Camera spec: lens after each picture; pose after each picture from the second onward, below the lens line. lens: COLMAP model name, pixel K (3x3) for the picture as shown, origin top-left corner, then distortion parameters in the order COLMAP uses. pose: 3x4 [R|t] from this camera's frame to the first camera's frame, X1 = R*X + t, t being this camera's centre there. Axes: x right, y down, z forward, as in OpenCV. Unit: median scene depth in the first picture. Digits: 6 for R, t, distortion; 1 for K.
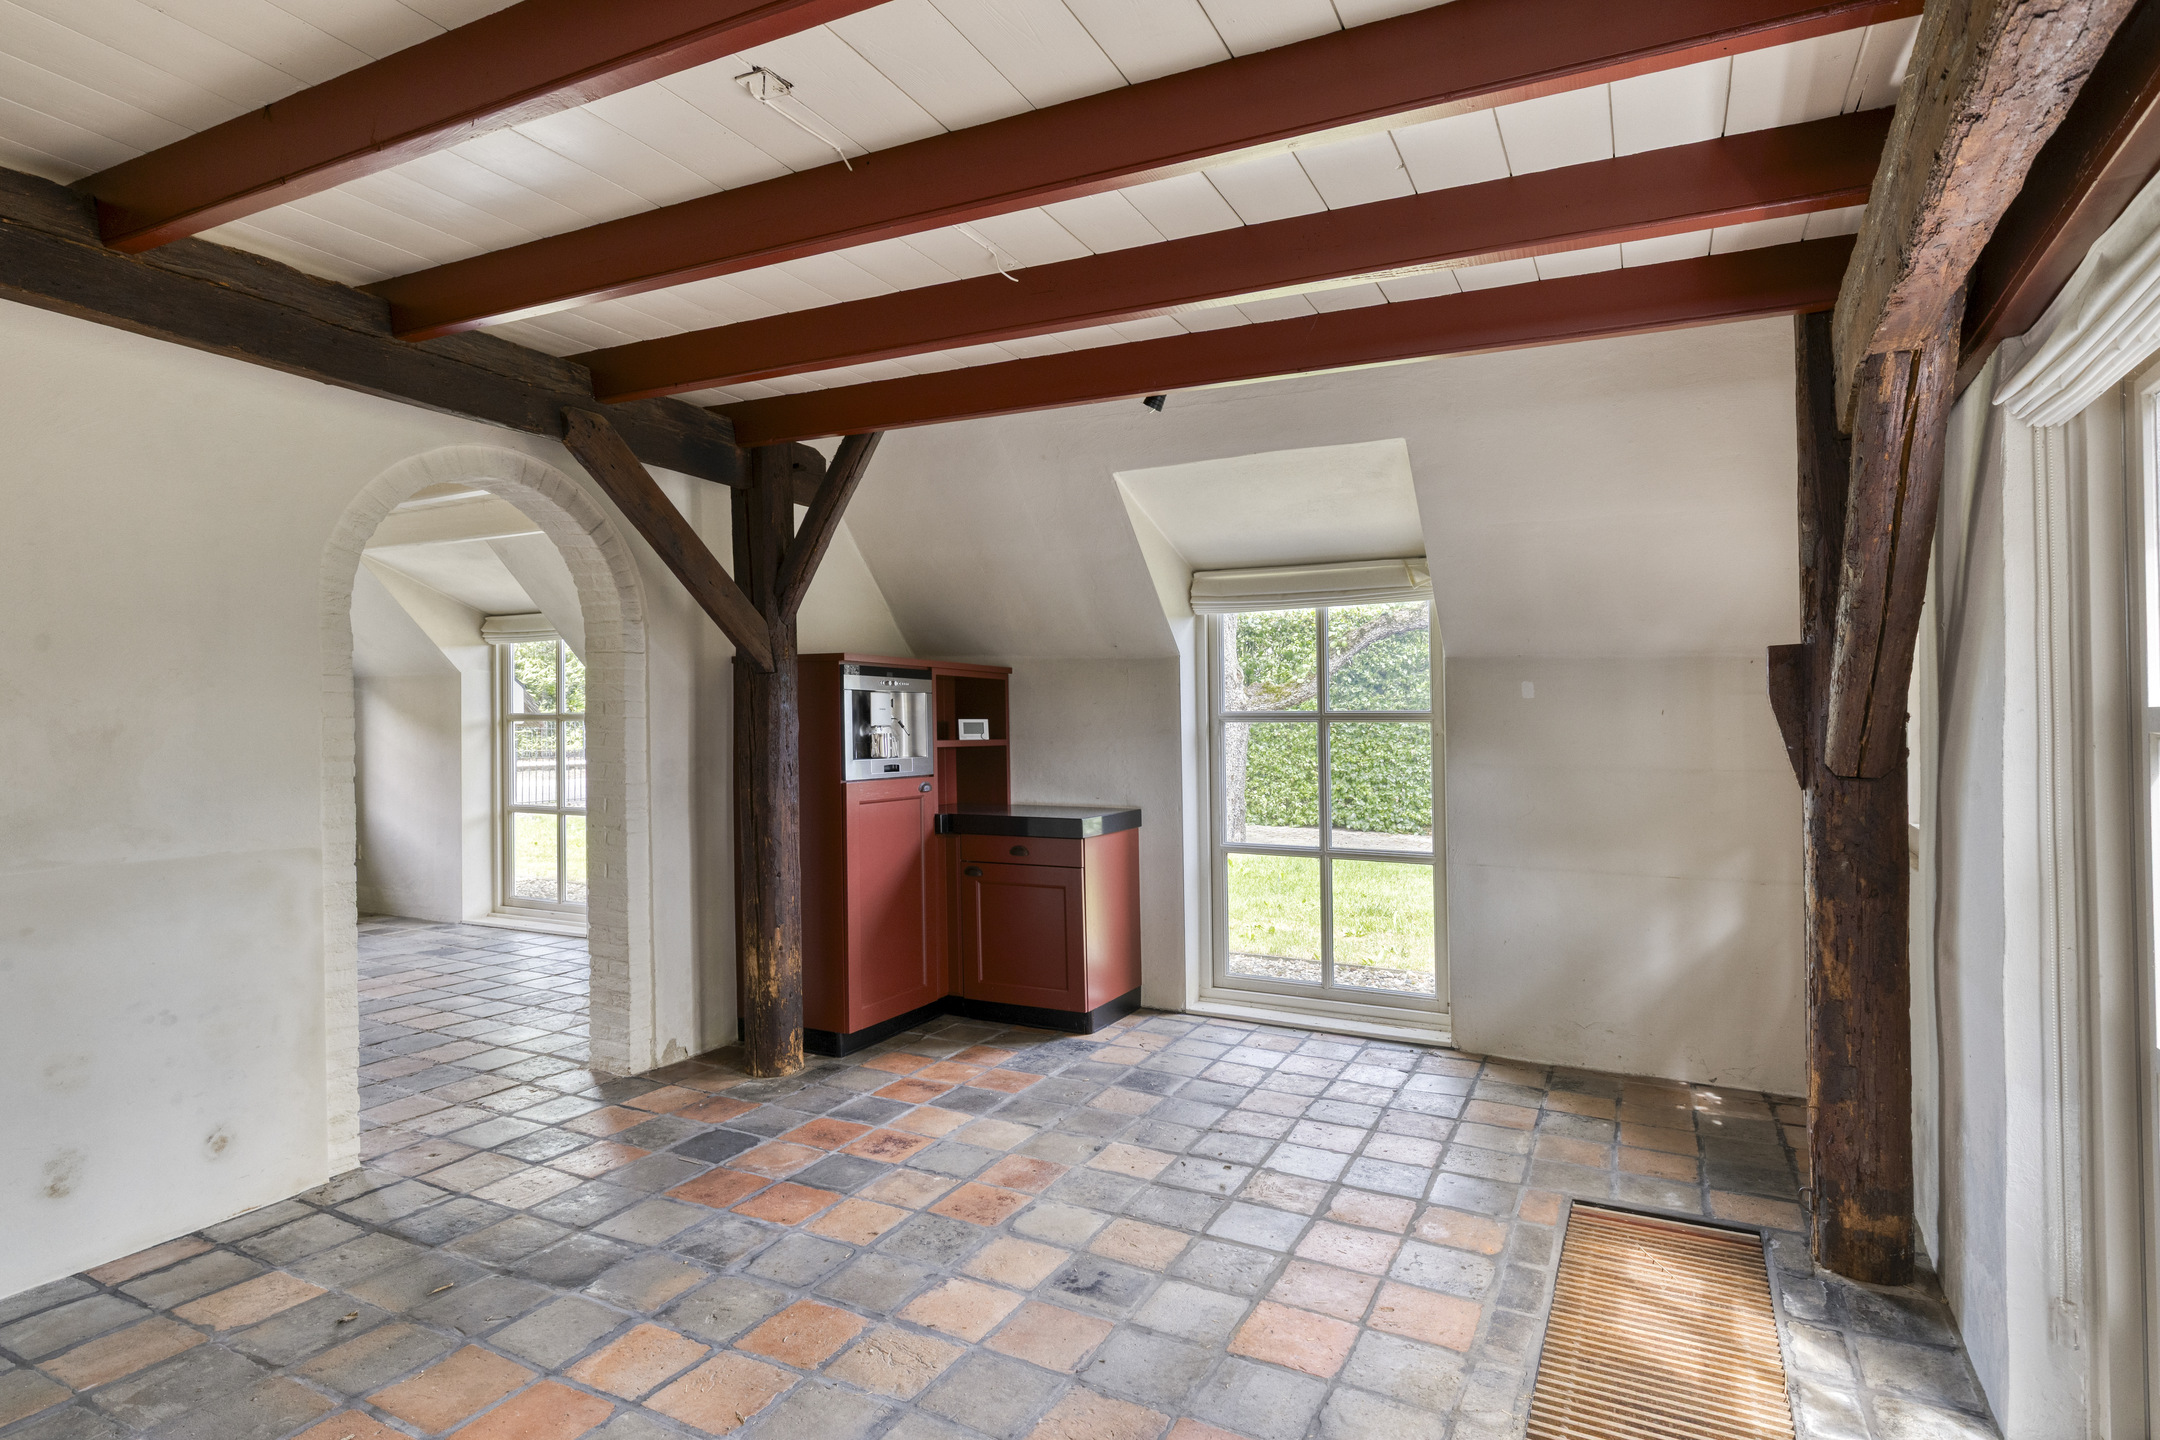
lens RADIAL K [[1119.5, 0, 1097.1], [0, 1119.5, 719.1], [0, 0, 1]] dist [0.001650, -0.000340]
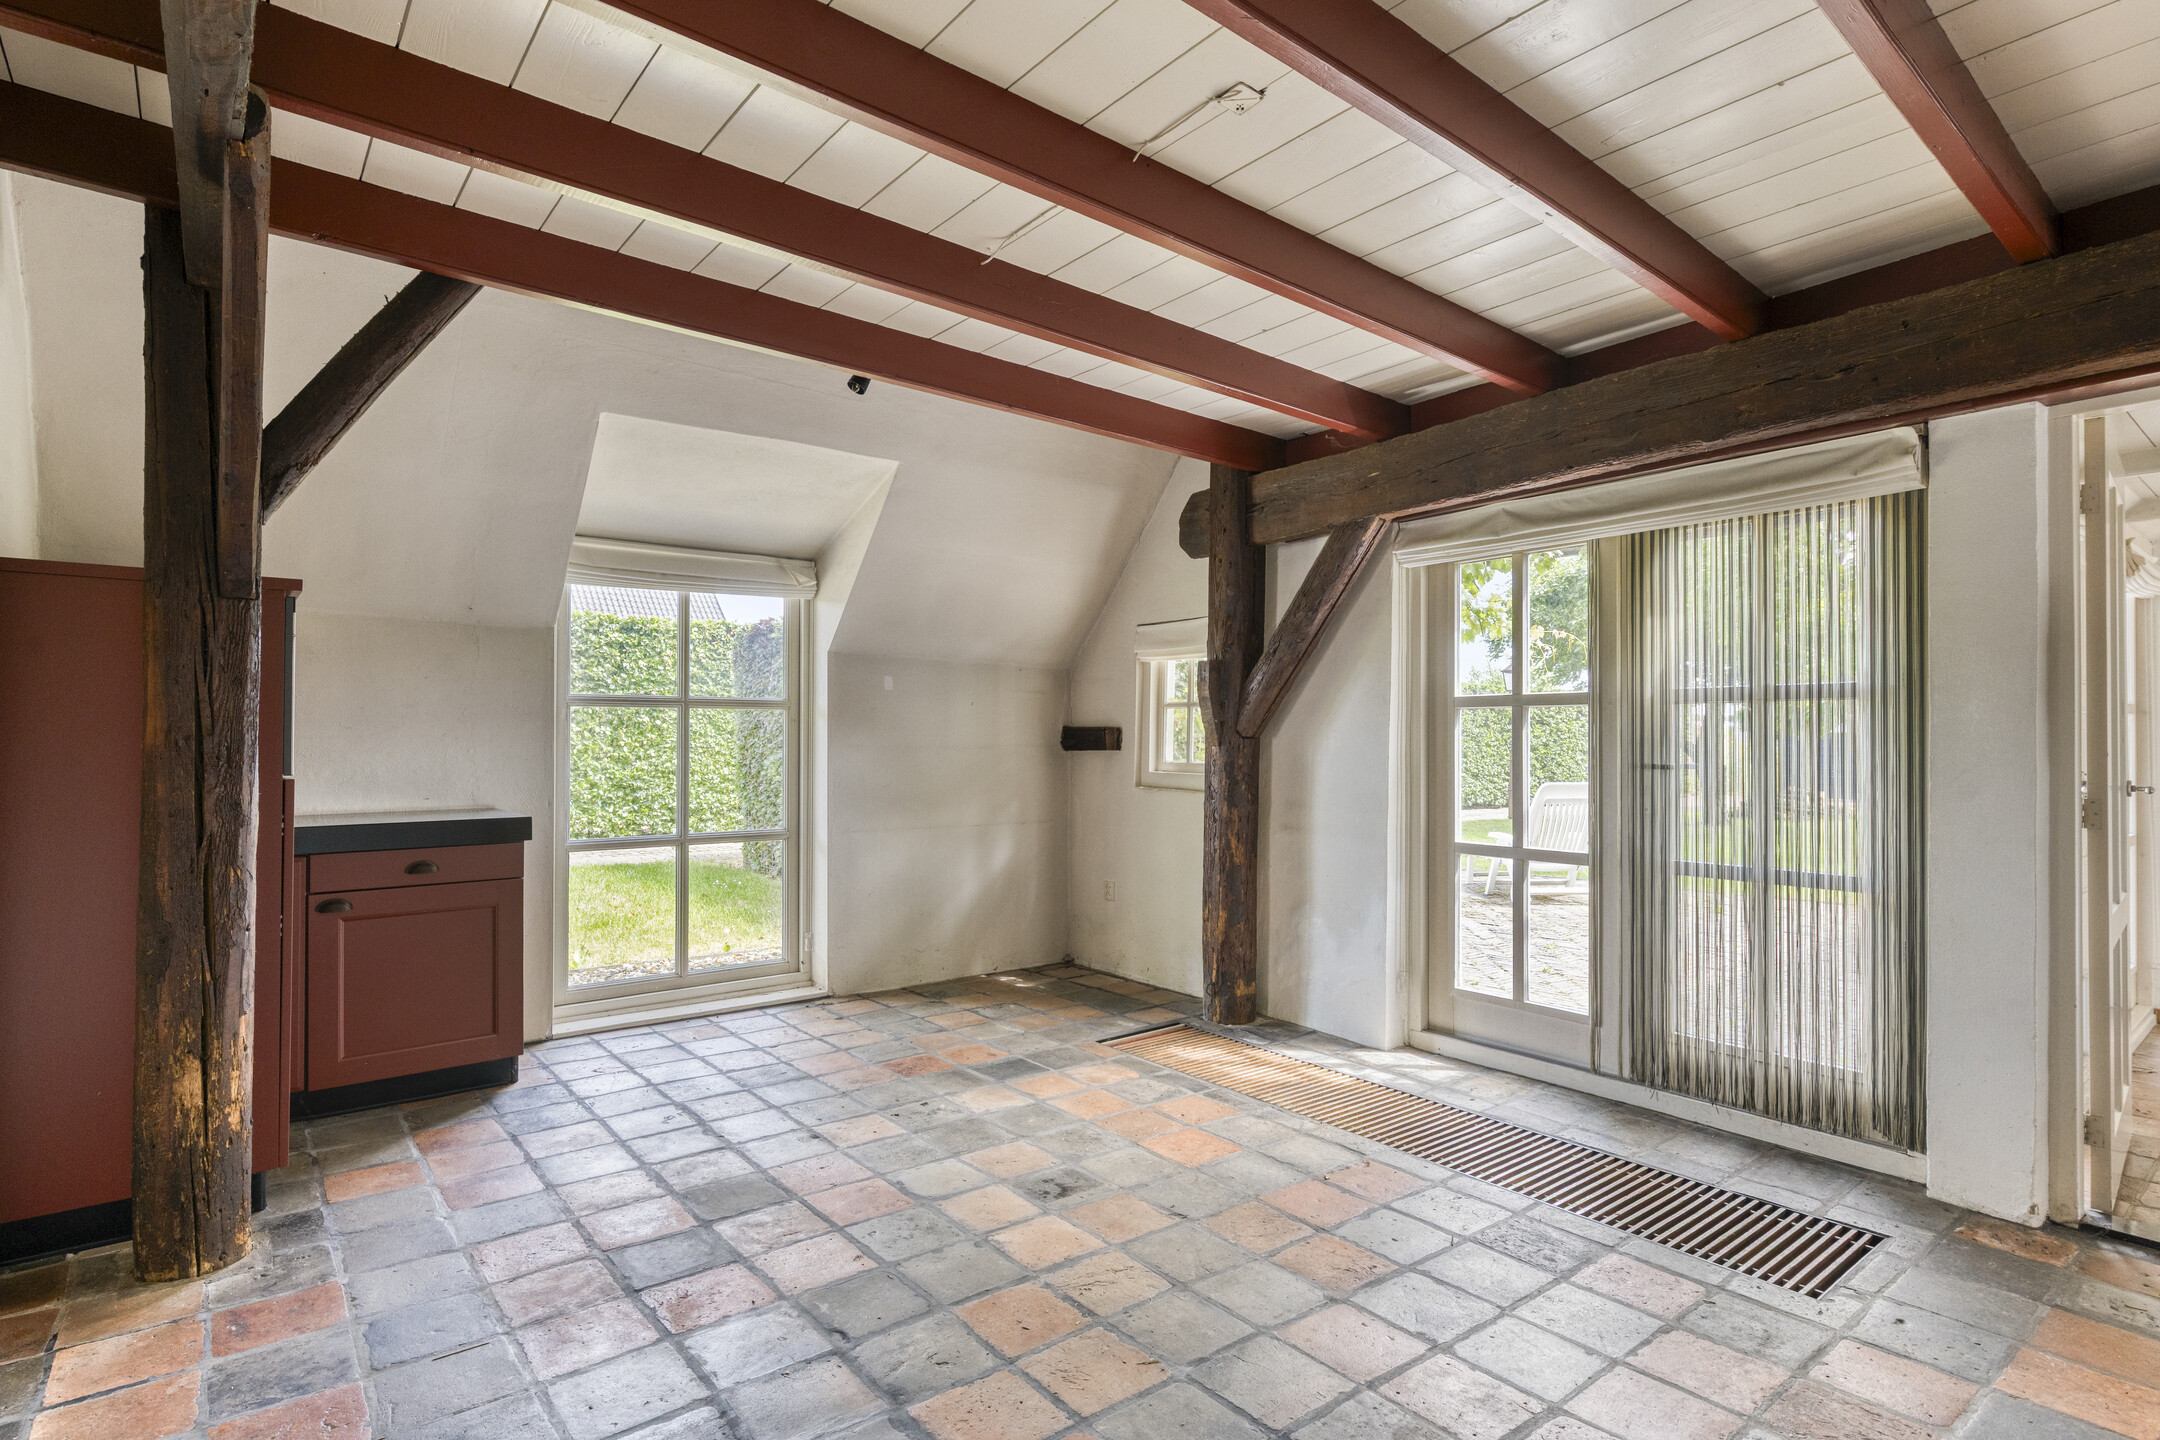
lens RADIAL K [[1098.9, 0, 1080.0], [0, 1098.9, 720.0], [0, 0, 1]] dist [0.001086, -0.000102]
pose [[0.415699, 0.014204, 0.909391, -0.685481], [-0.002757, 0.999893, -0.014357, 0.034158], [-0.909498, 0.003461, 0.415694, 0.353849]]
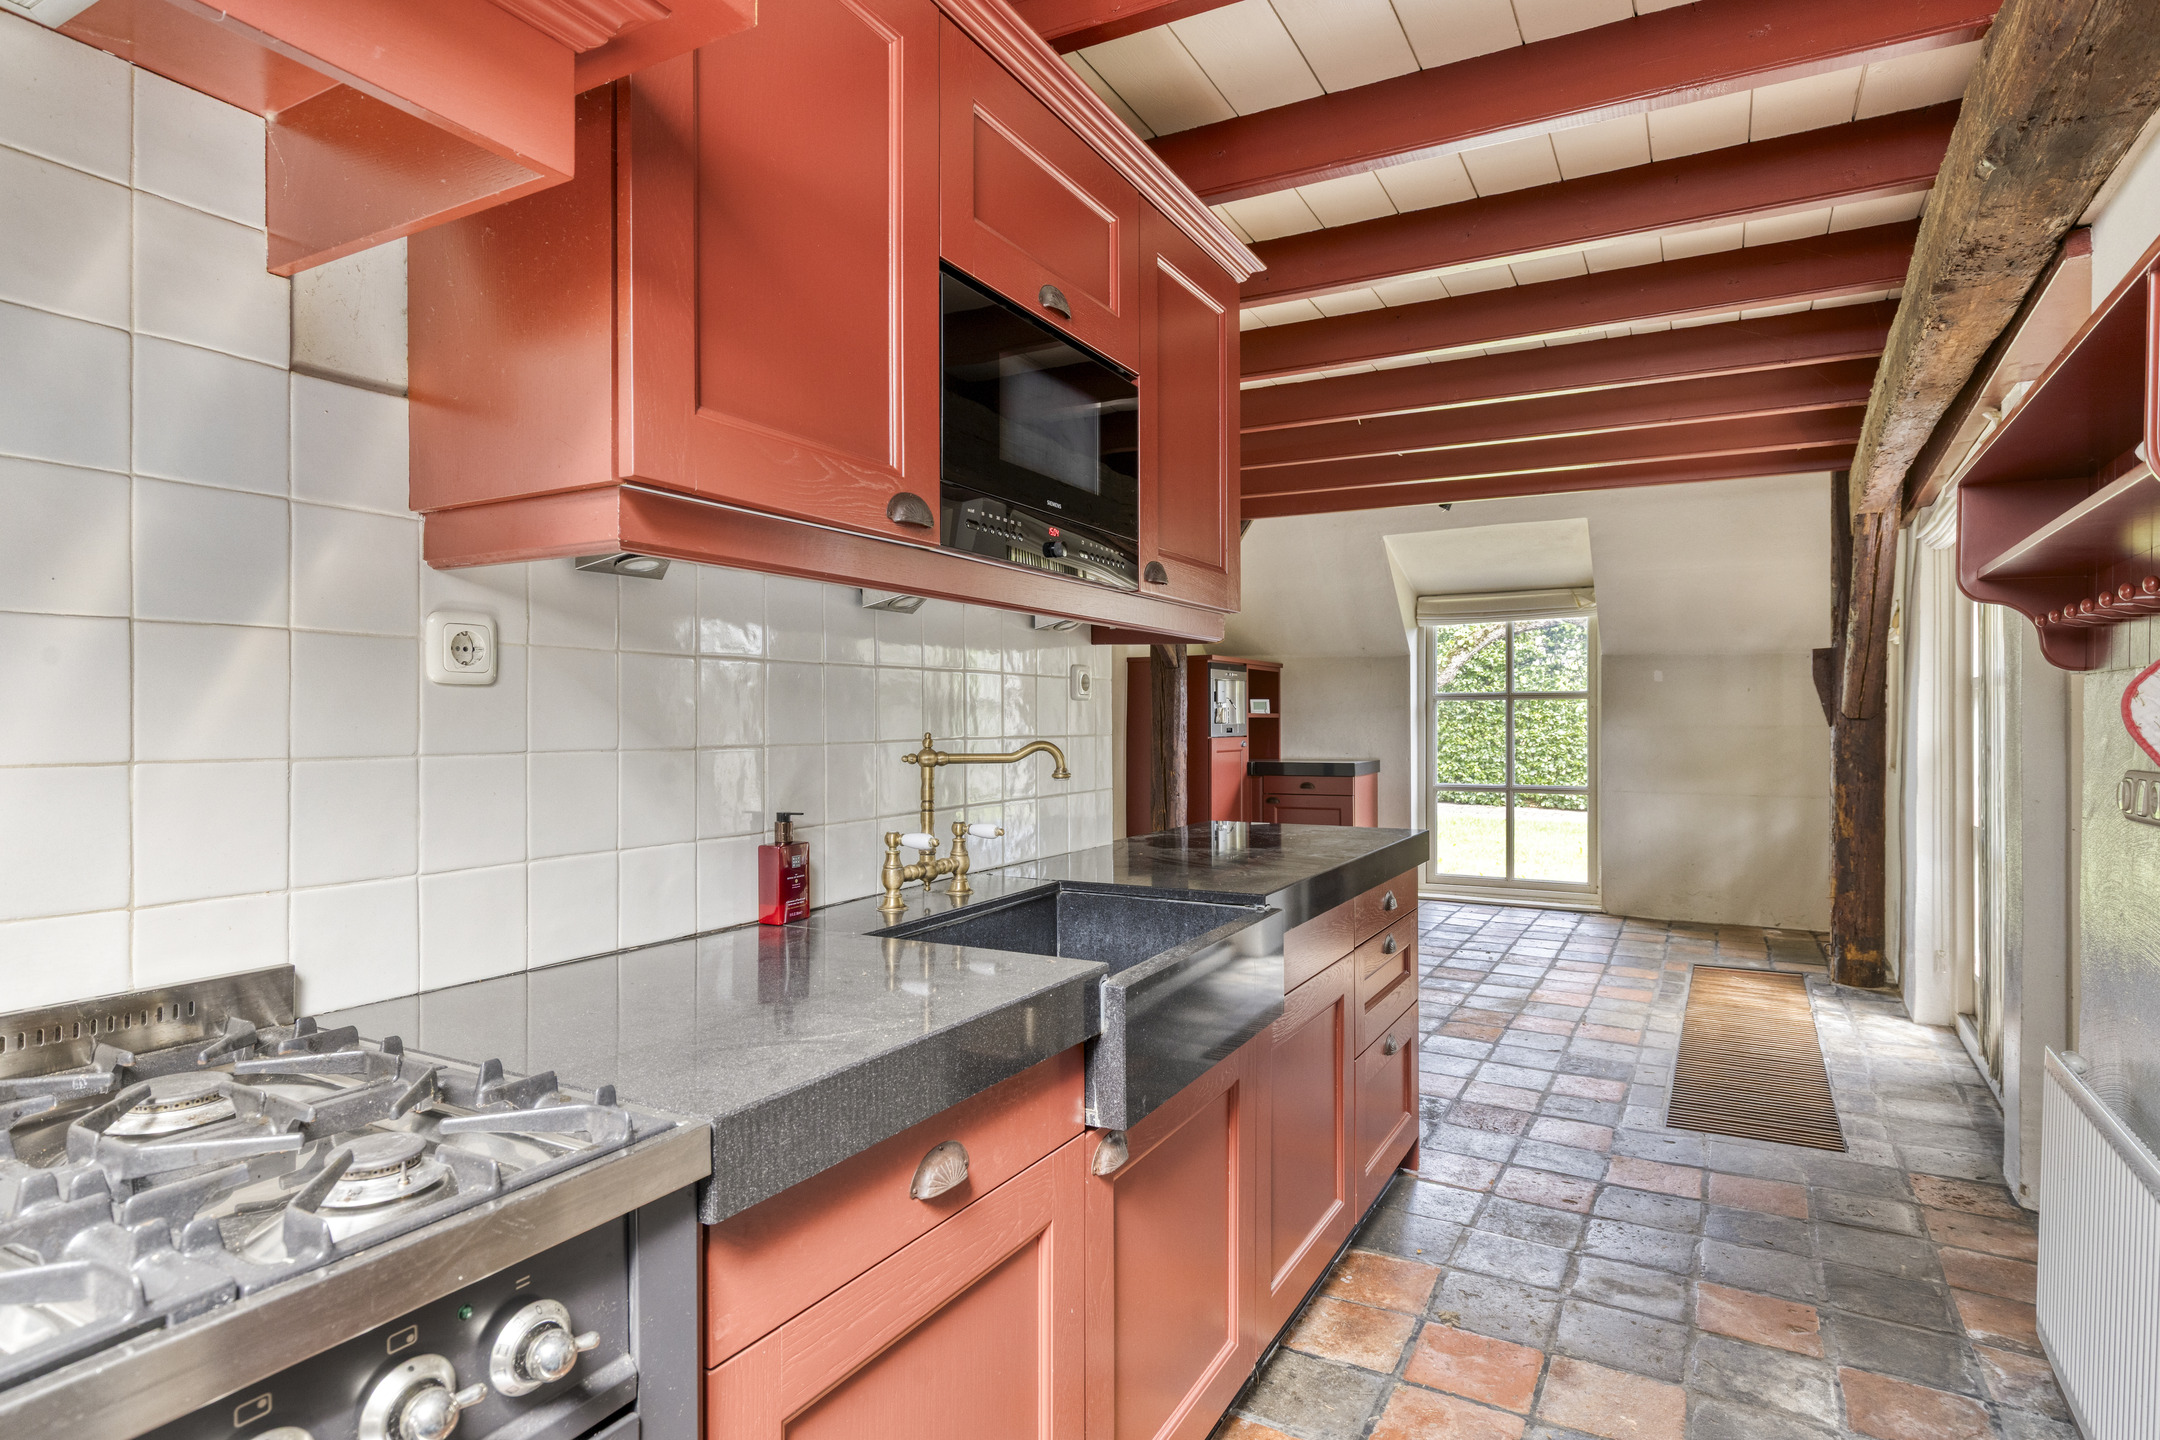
lens RADIAL K [[1133.2, 0, 1092.4], [0, 1133.2, 759.3], [0, 0, 1]] dist [-0.000351, -0.000212]
pose [[0.998957, -0.002537, -0.045589, -0.352291], [0.004268, 0.999272, 0.037913, 0.028662], [0.045460, -0.038068, 0.998241, -0.649404]]
